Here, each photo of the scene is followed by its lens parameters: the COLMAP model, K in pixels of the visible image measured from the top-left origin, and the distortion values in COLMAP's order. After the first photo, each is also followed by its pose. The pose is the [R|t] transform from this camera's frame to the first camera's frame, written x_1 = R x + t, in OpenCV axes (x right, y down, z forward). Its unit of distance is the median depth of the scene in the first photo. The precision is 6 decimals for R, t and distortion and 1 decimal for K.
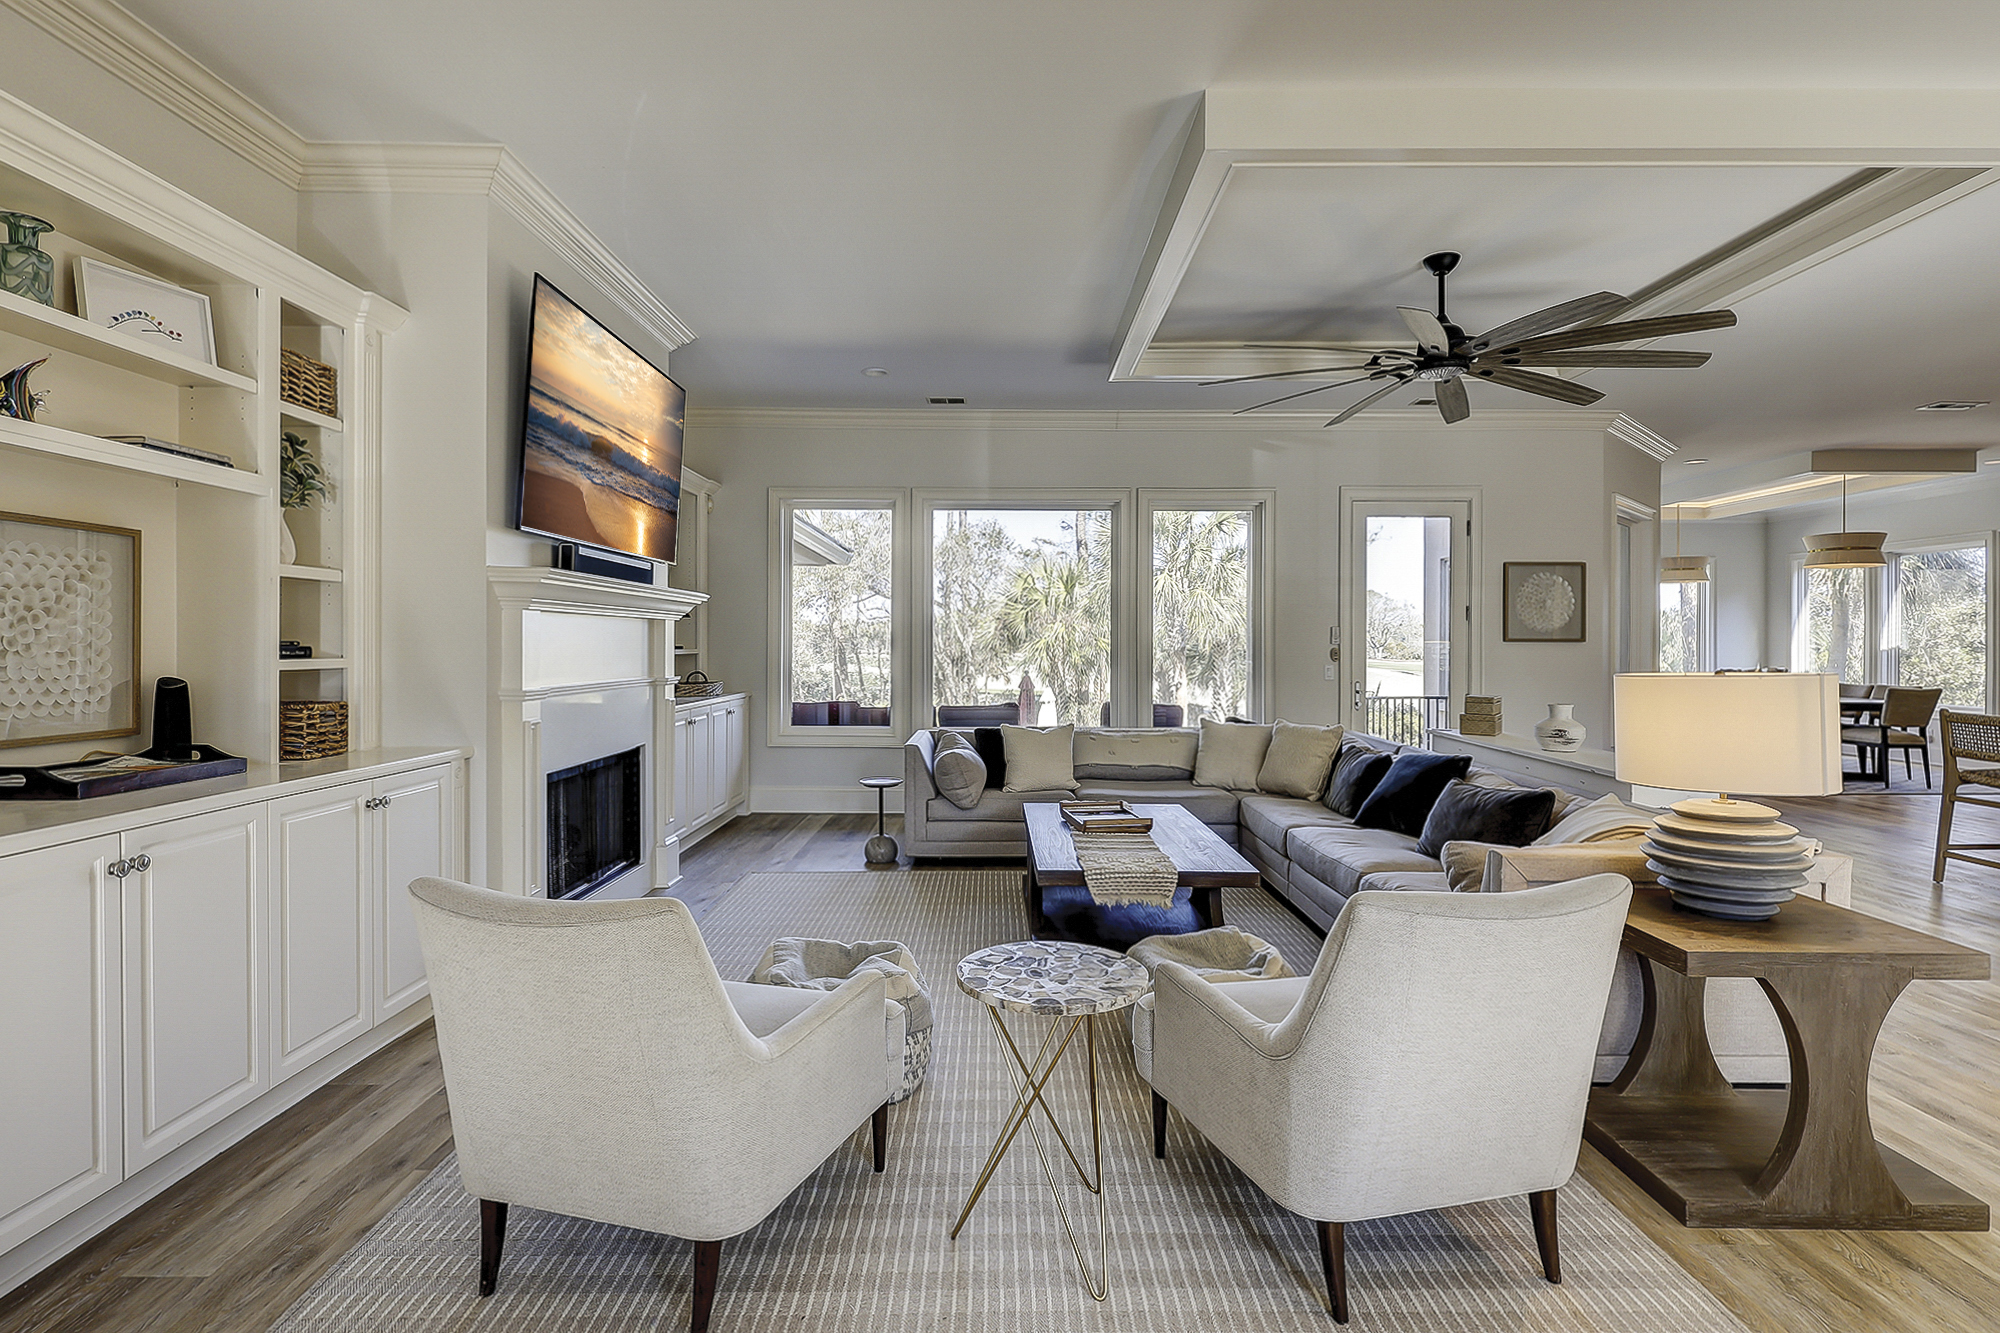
lens RADIAL K [[979.7, 0, 1012.9], [0, 979.7, 647.7], [0, 0, 1]] dist [-0.005794, 0.001671]
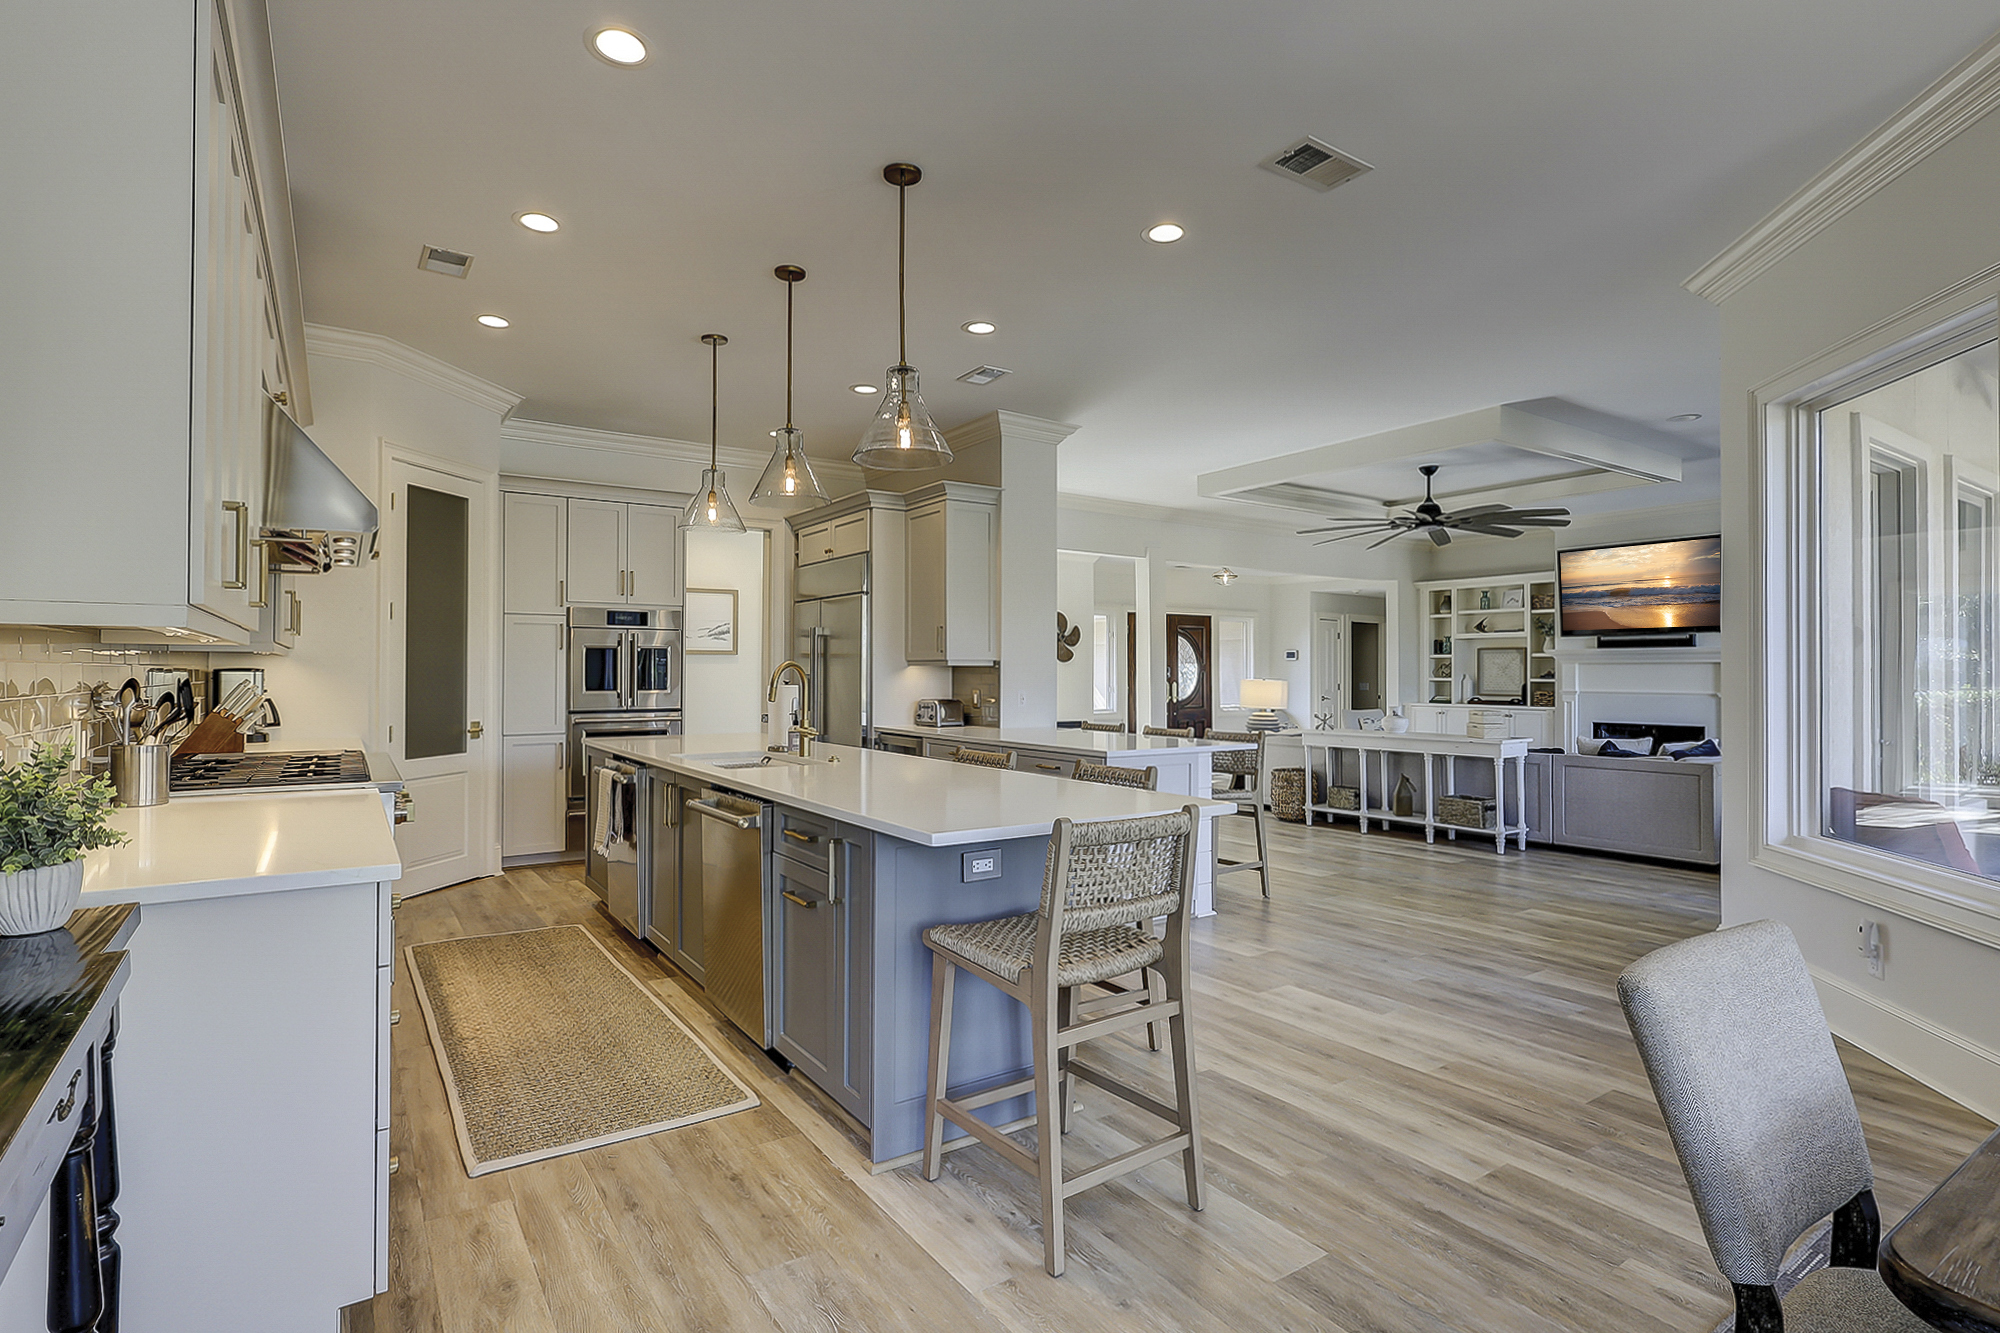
lens RADIAL K [[979.7, 0, 988.9], [0, 979.7, 661.5], [0, 0, 1]] dist [-0.005794, 0.001671]
pose [[-0.836056, -0.011632, -0.548521, 2.028100], [-0.007617, 0.999925, -0.009596, -0.001197], [0.548592, -0.003845, -0.836082, 1.967663]]
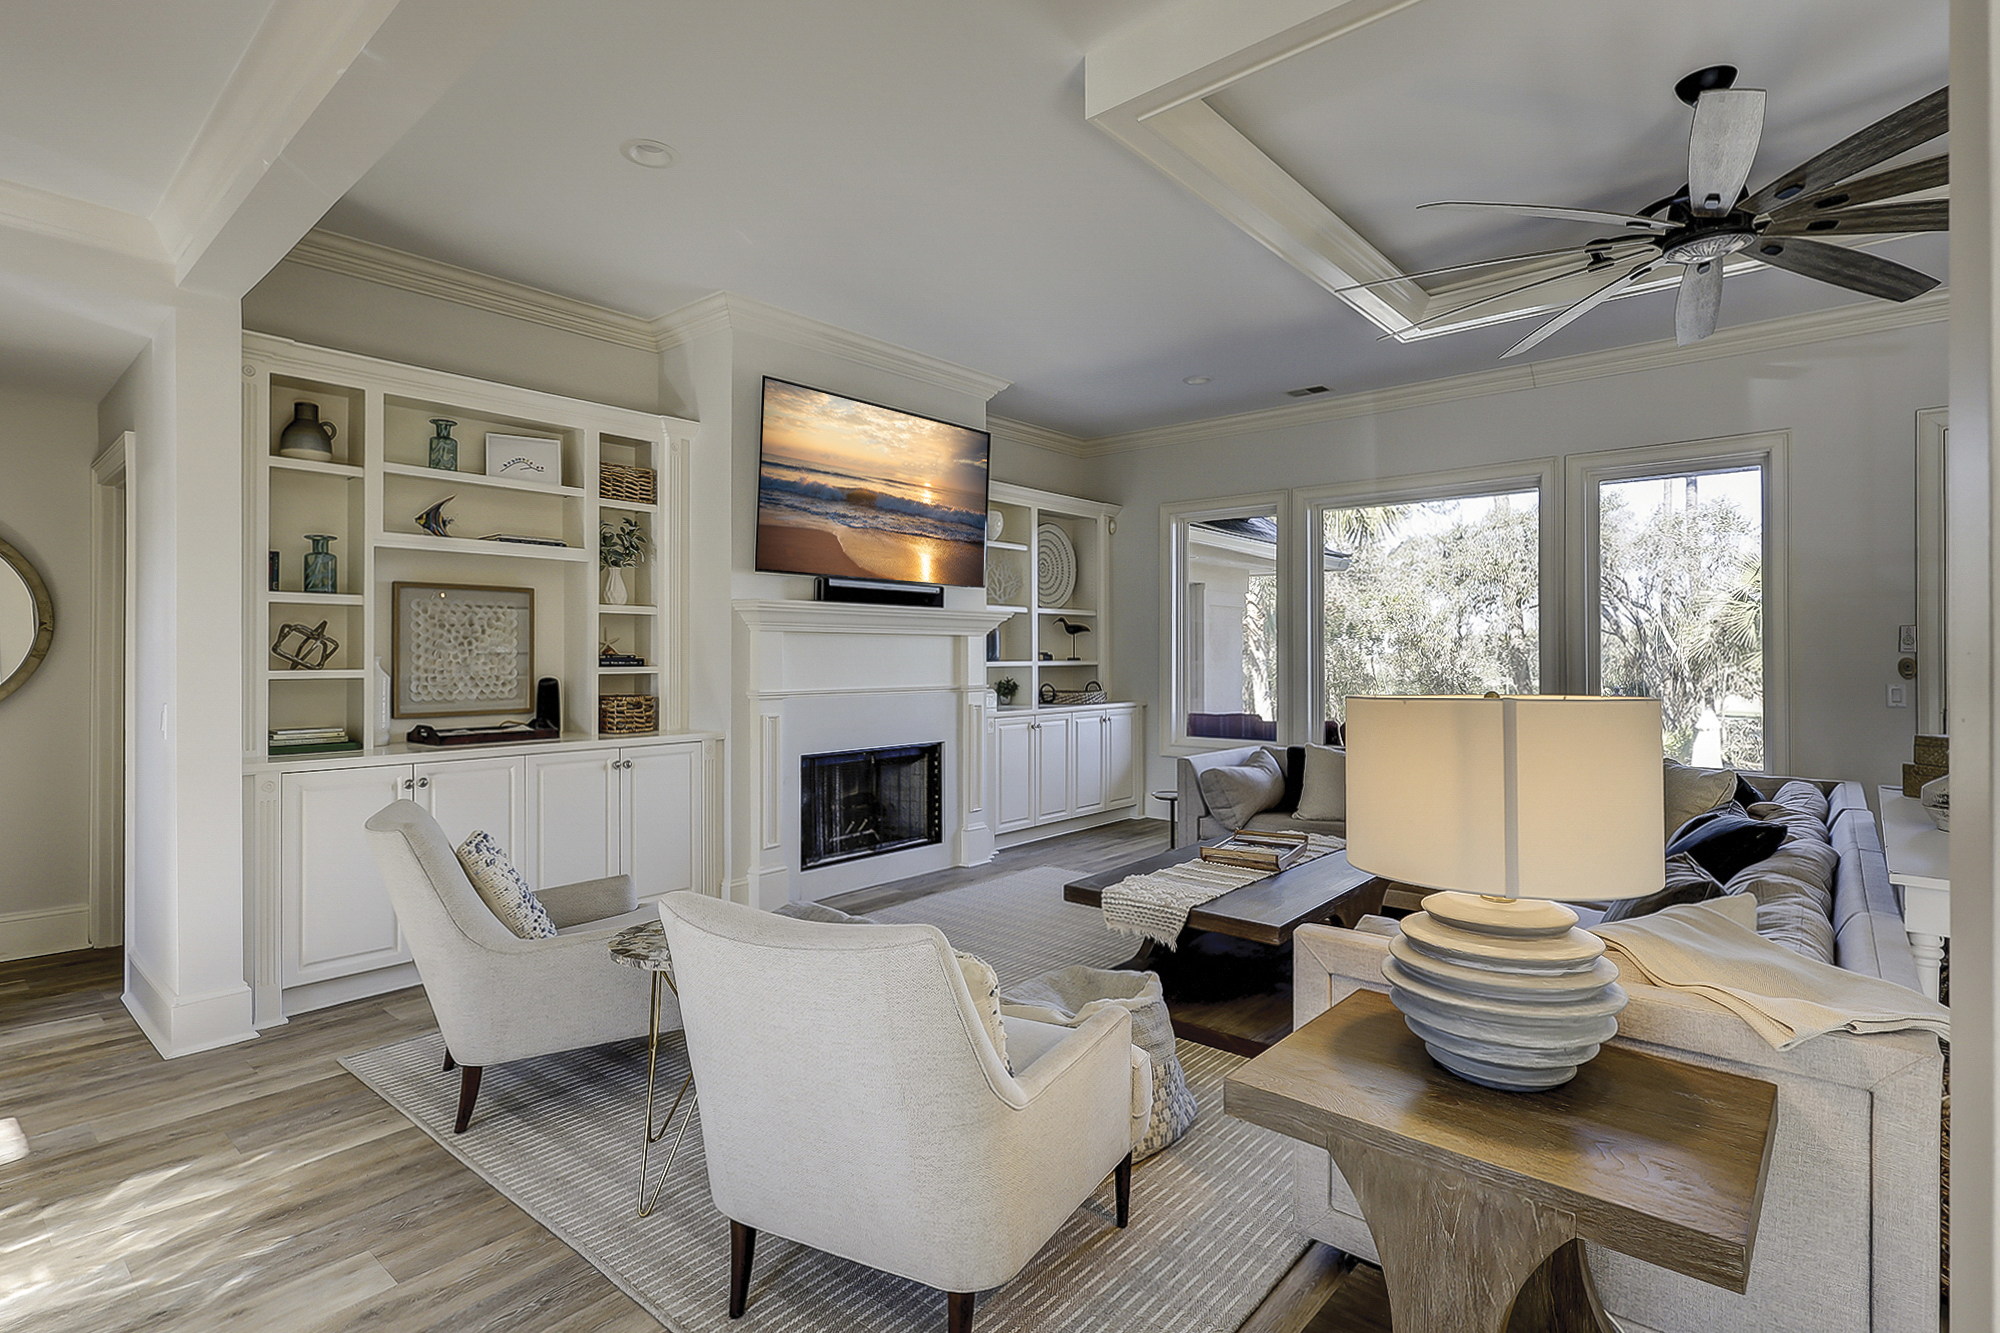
lens RADIAL K [[979.7, 0, 1006.1], [0, 979.7, 670.6], [0, 0, 1]] dist [-0.005794, 0.001671]
pose [[0.755791, 0.005987, -0.654785, 0.481346], [0.001491, 0.999940, 0.010864, 0.000939], [0.654811, -0.009187, 0.755737, 0.165201]]
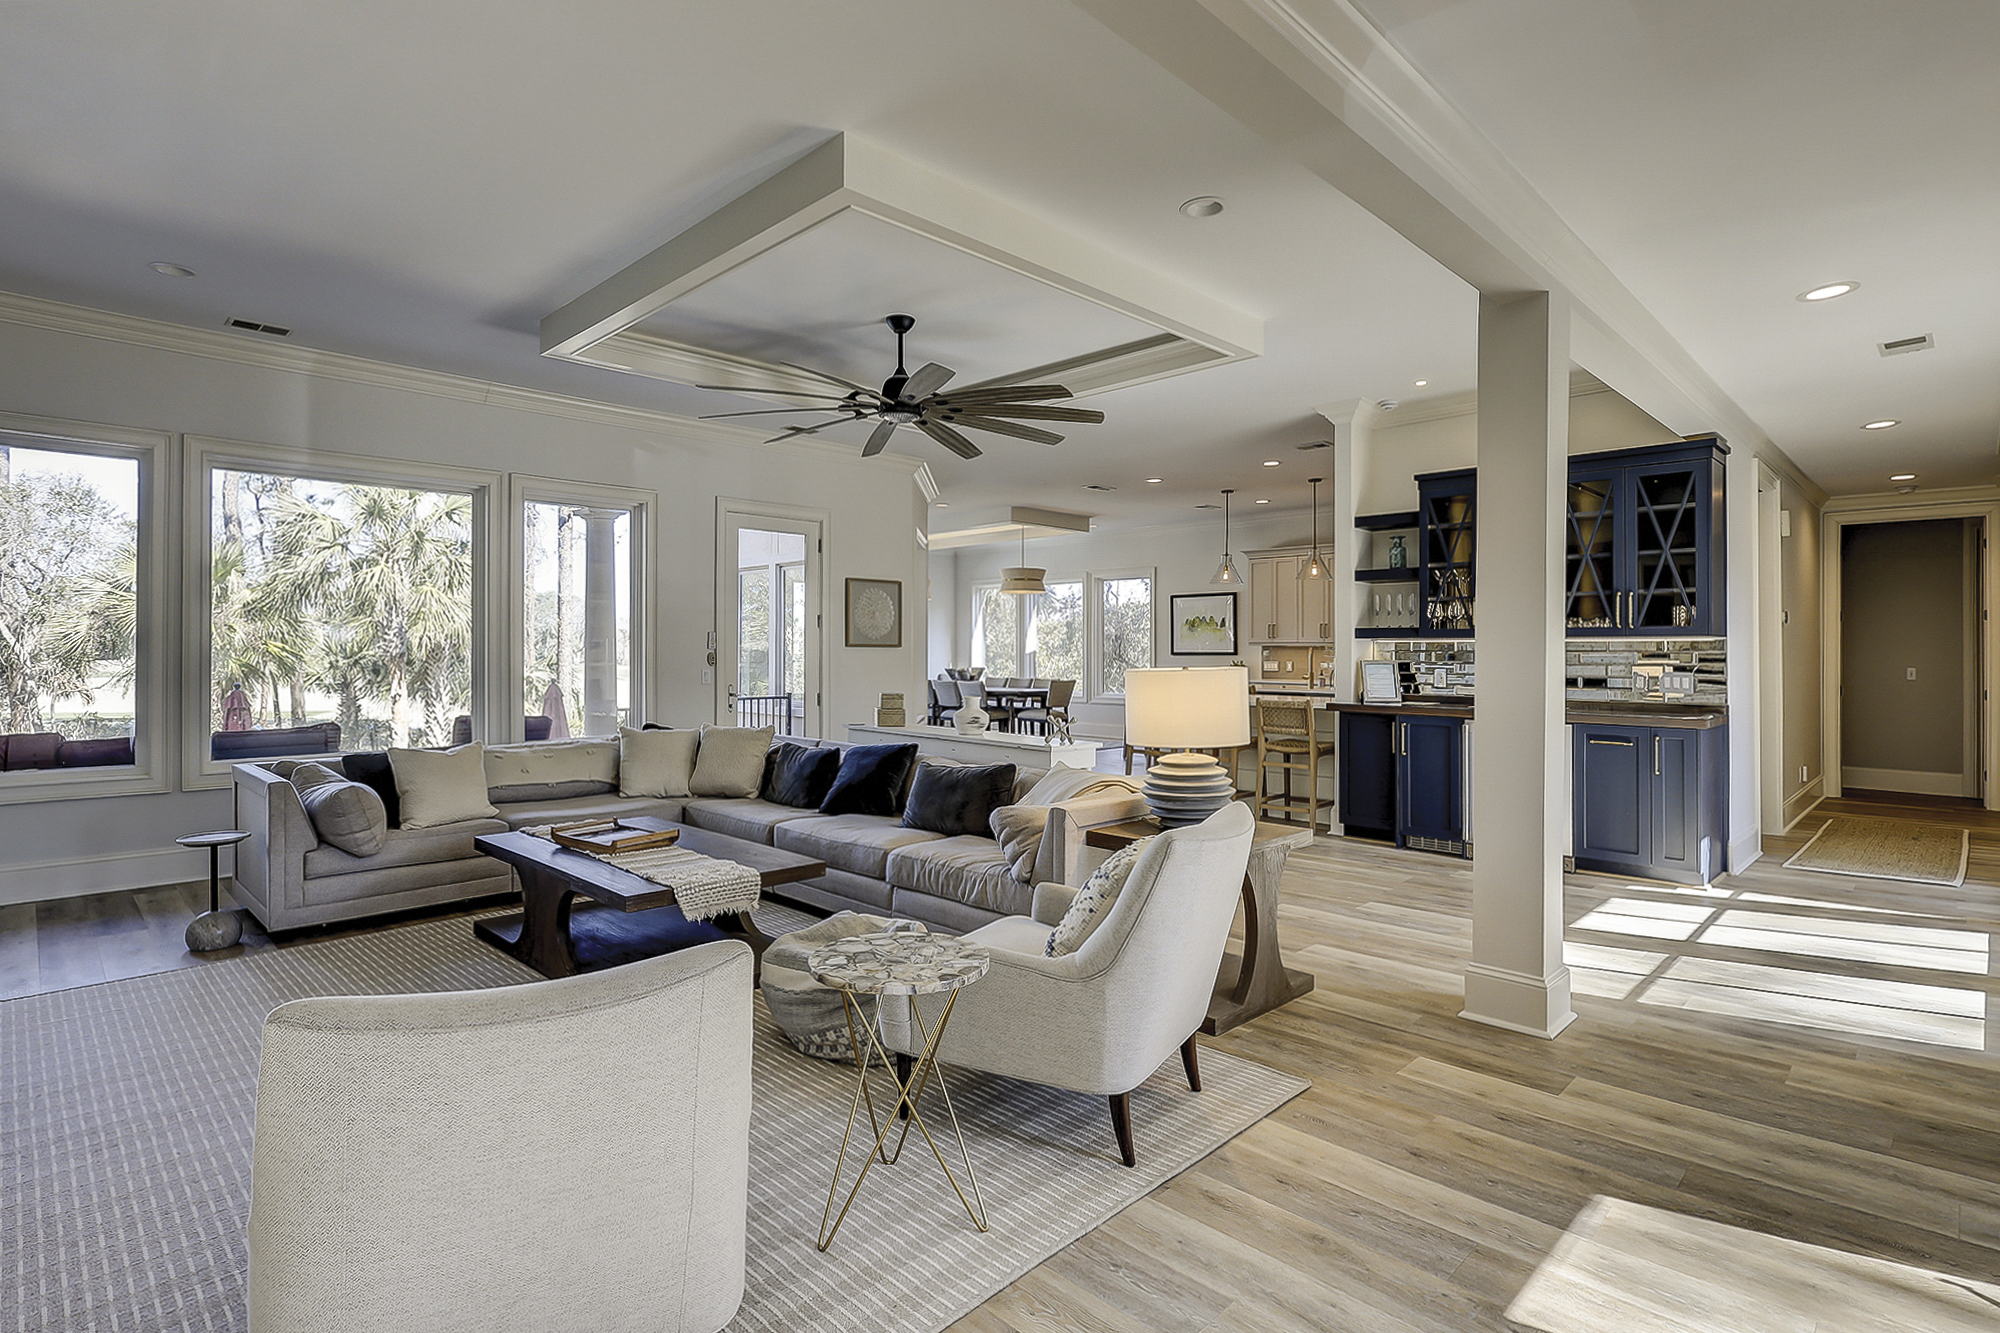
lens RADIAL K [[979.7, 0, 1019.7], [0, 979.7, 651.1], [0, 0, 1]] dist [-0.005794, 0.001671]
pose [[0.700719, -0.001748, 0.713435, -0.280170], [0.002594, 0.999997, -0.000097, -0.000440], [-0.713433, 0.001918, 0.700721, 0.073755]]
